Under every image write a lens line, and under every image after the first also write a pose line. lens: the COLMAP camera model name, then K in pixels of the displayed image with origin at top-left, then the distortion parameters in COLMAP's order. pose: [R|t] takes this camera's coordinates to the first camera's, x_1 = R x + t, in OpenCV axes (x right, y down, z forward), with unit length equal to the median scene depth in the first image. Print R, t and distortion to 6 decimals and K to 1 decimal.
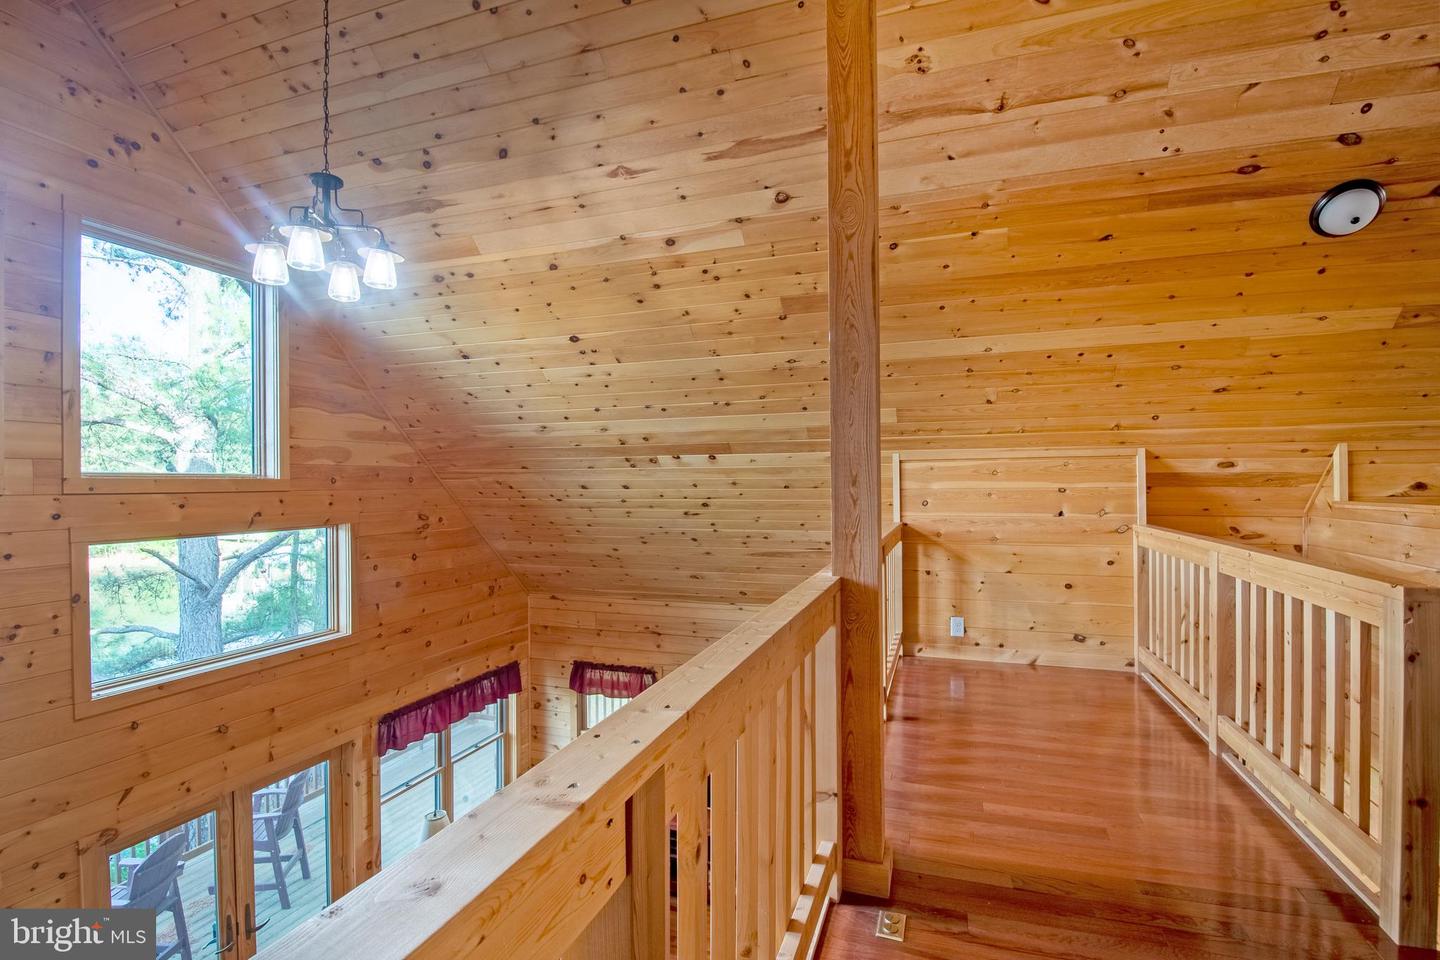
lens RADIAL K [[688.7, 0, 713.0], [0, 688.7, 481.0], [0, 0, 1]] dist [-0.015386, -0.005759]
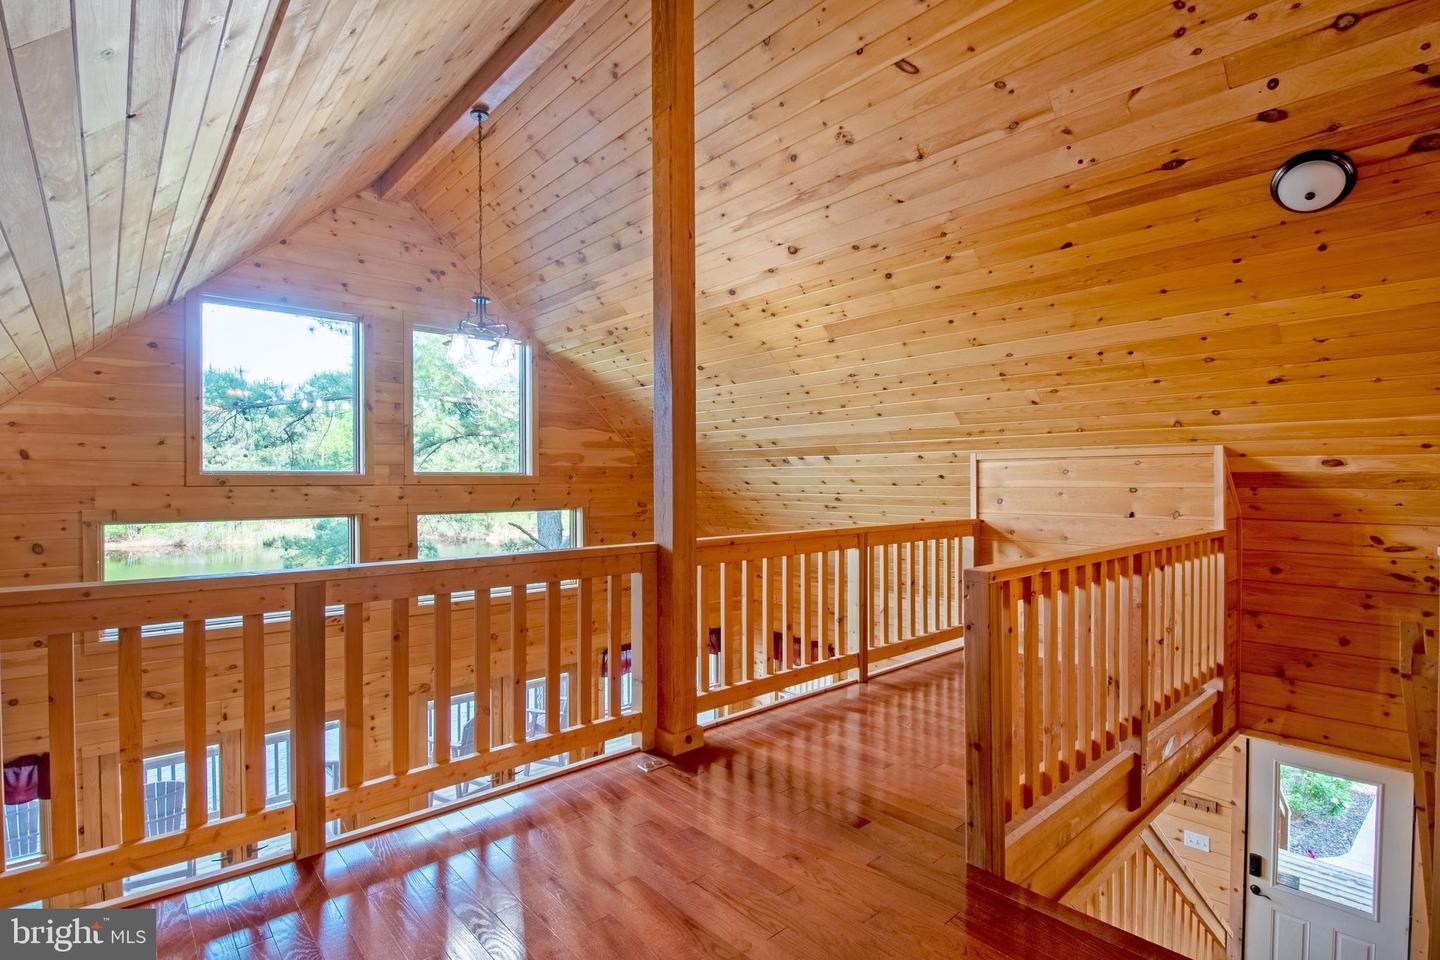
lens RADIAL K [[688.7, 0, 712.9], [0, 688.7, 478.0], [0, 0, 1]] dist [-0.015386, -0.005759]
pose [[0.874750, 0.004689, -0.484552, 0.531550], [-0.003336, 0.999988, 0.003654, -0.005886], [0.484563, -0.001579, 0.874755, -0.142406]]
